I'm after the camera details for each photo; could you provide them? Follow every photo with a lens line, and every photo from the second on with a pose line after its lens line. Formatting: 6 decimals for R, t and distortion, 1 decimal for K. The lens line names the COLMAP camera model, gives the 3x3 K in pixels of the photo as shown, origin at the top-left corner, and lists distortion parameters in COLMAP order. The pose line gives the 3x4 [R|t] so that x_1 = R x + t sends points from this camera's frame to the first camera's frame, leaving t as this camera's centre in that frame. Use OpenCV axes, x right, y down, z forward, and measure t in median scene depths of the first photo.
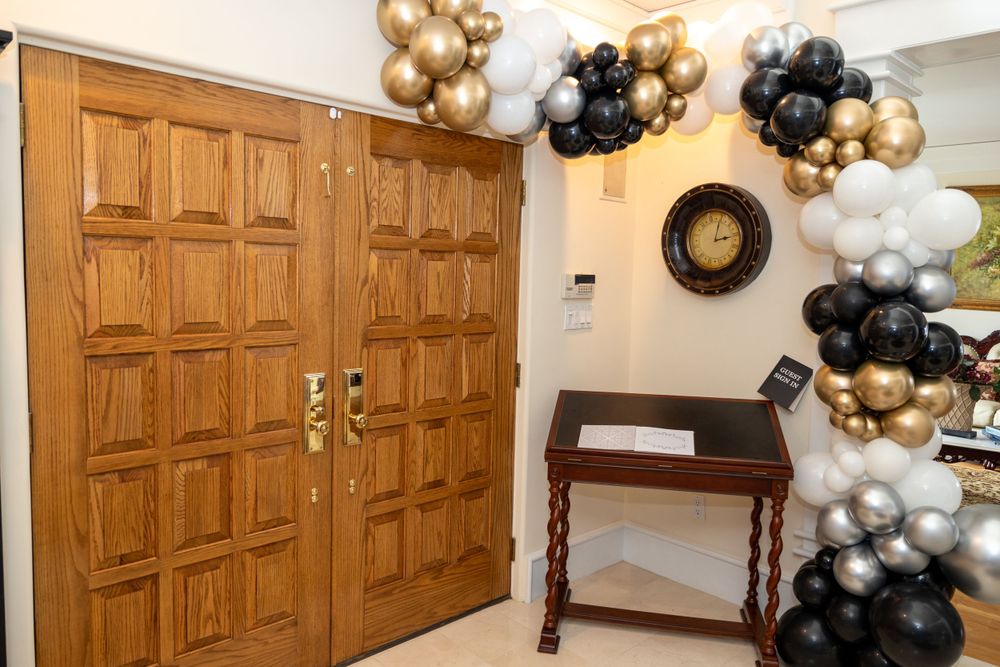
lens RADIAL K [[720.3, 0, 499.1], [0, 720.3, 329.2], [0, 0, 1]] dist [0.001617, 0.002860]
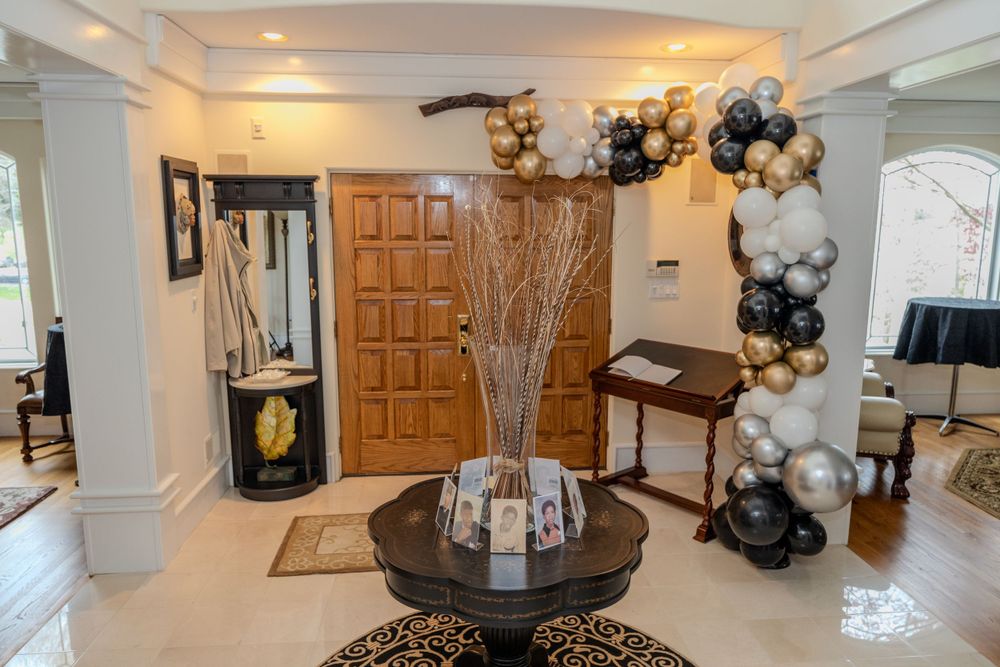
lens RADIAL K [[720.3, 0, 502.5], [0, 720.3, 336.7], [0, 0, 1]] dist [0.001617, 0.002860]
pose [[0.770351, 0.078095, -0.632820, 1.068929], [-0.032912, 0.996018, 0.082853, -0.044070], [0.636771, -0.042999, 0.769854, -0.430281]]
